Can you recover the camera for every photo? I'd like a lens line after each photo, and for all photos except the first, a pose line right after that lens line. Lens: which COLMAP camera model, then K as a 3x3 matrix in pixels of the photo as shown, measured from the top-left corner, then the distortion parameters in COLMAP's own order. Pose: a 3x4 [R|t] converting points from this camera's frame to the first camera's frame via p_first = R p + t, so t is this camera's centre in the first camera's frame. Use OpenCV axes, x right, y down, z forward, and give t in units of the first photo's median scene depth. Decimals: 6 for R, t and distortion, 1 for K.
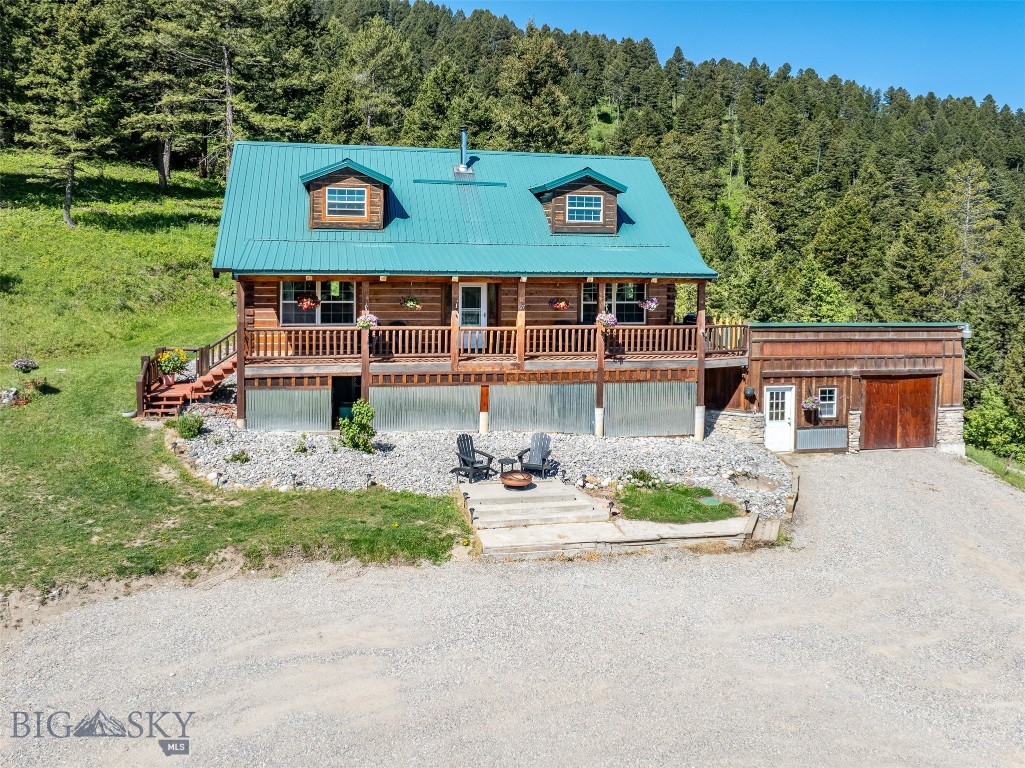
lens RADIAL K [[813.2, 0, 502.0], [0, 813.2, 248.6], [0, 0, 1]] dist [-0.044160, 0.000419]
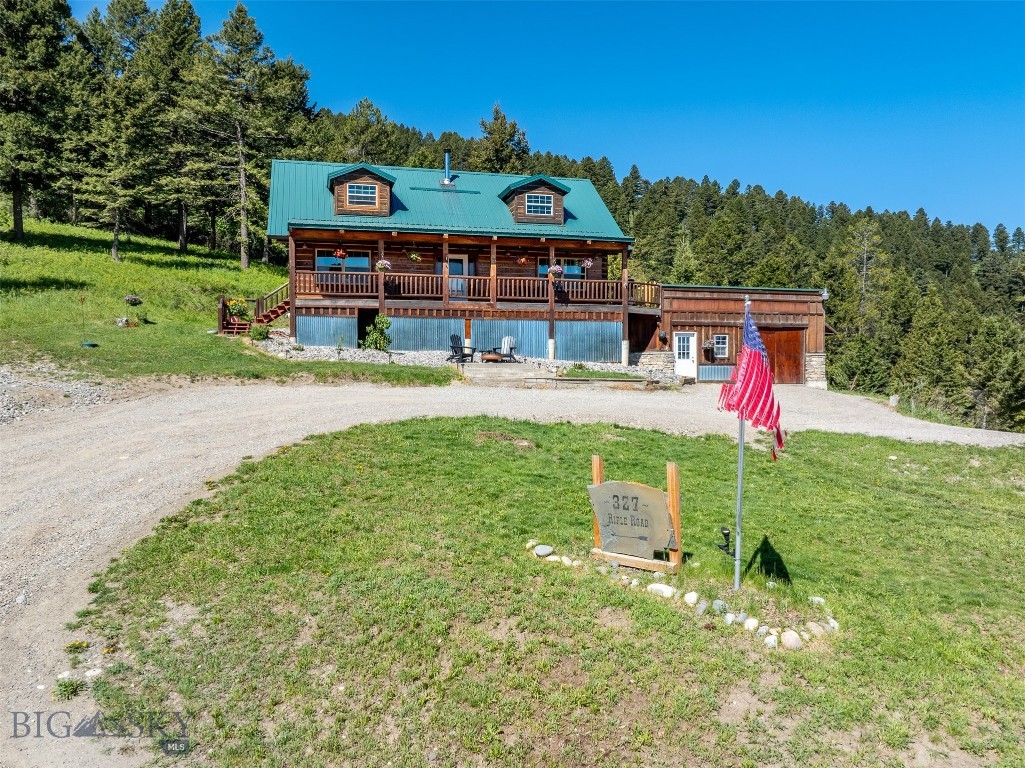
lens RADIAL K [[778.4, 0, 493.6], [0, 778.4, 385.2], [0, 0, 1]] dist [-0.015159, -0.050756]
pose [[0.999499, -0.013234, 0.028753, -0.014711], [0.012674, 0.999728, 0.019574, 0.225359], [-0.029004, -0.019200, 0.999395, -0.287402]]
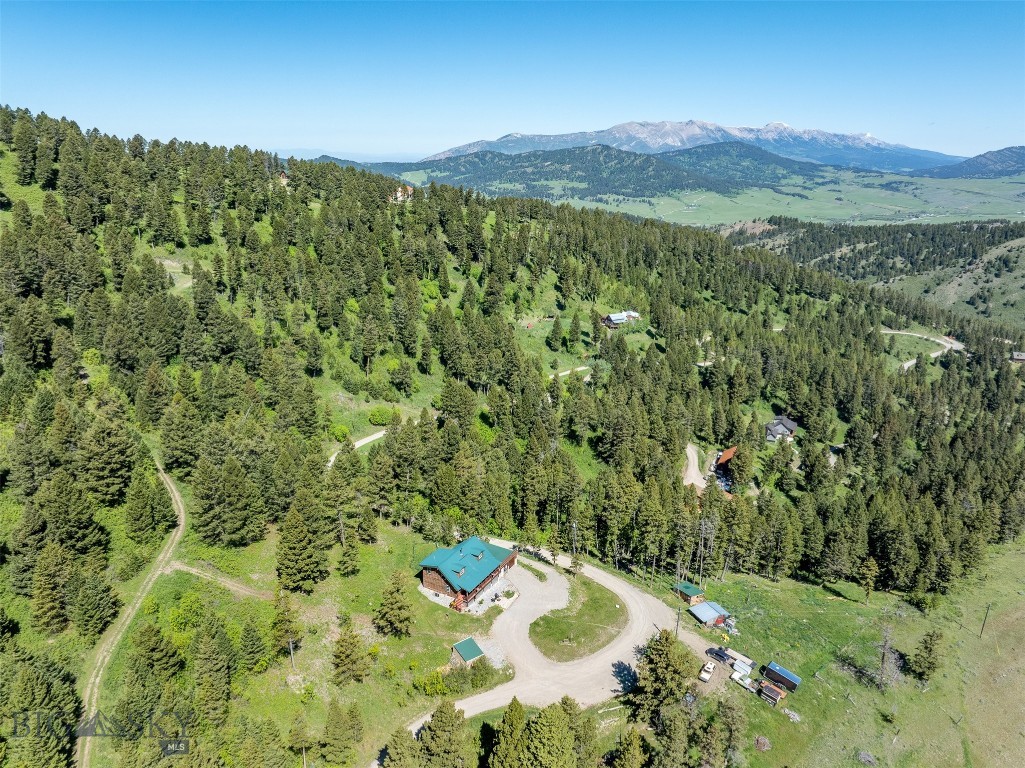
lens RADIAL K [[724.3, 0, 514.7], [0, 724.3, 377.7], [0, 0, 1]] dist [-0.034025, 0.006745]
pose [[0.657695, -0.233408, 0.716211, -3.854749], [-0.007714, 0.948647, 0.316242, -3.525548], [-0.753245, -0.213516, 0.622120, -2.784959]]
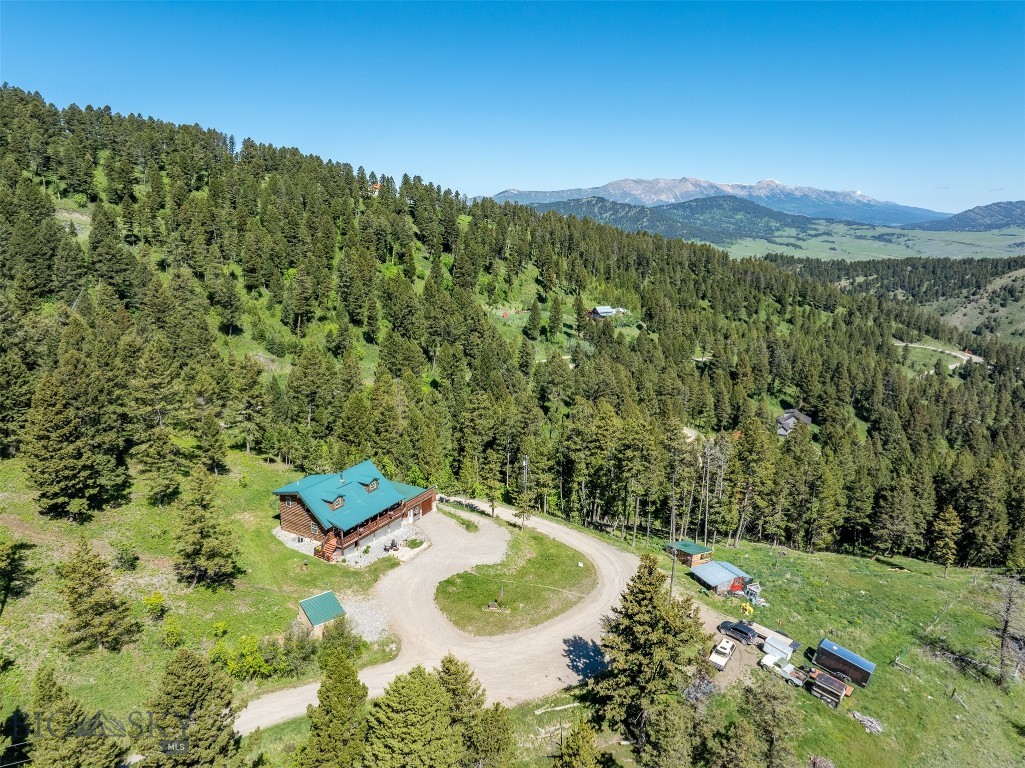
lens RADIAL K [[724.3, 0, 514.7], [0, 724.3, 377.7], [0, 0, 1]] dist [-0.034025, 0.006745]
pose [[0.654951, -0.177735, 0.734472, -2.312336], [-0.011201, 0.969557, 0.244611, -1.685808], [-0.755589, -0.168435, 0.633021, -2.119985]]
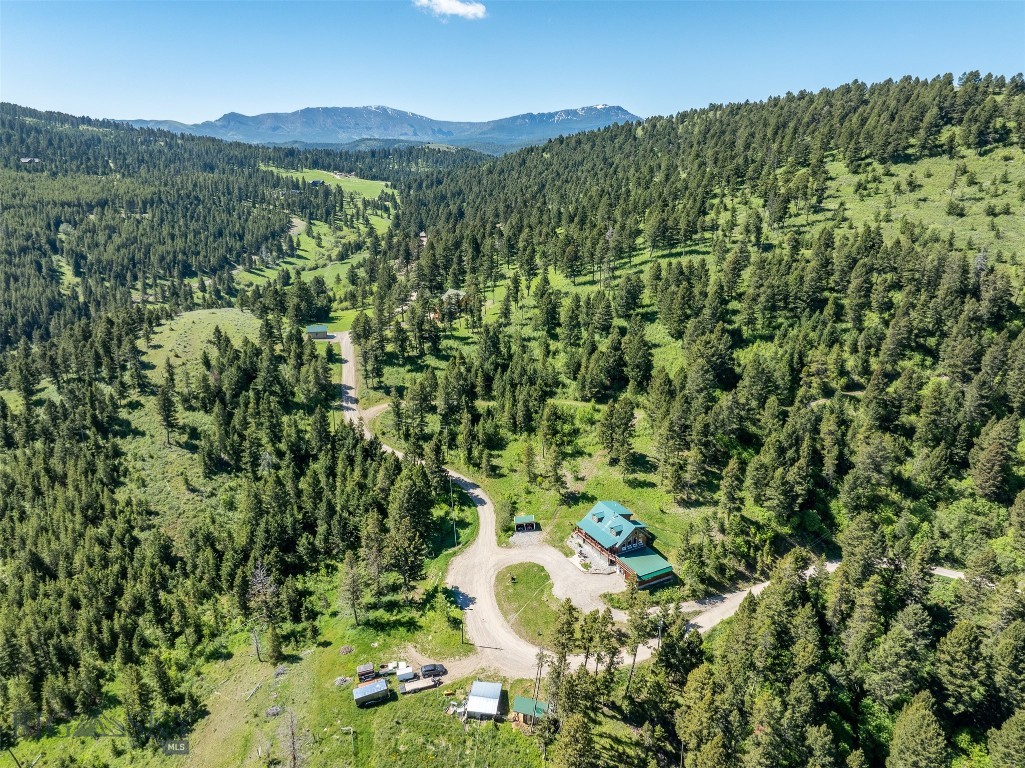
lens RADIAL K [[724.3, 0, 514.7], [0, 724.3, 377.7], [0, 0, 1]] dist [-0.034025, 0.006745]
pose [[0.298288, 0.277872, -0.913133, 5.690135], [-0.006636, 0.957266, 0.289134, -3.432598], [0.954453, -0.080186, 0.287385, -1.716773]]
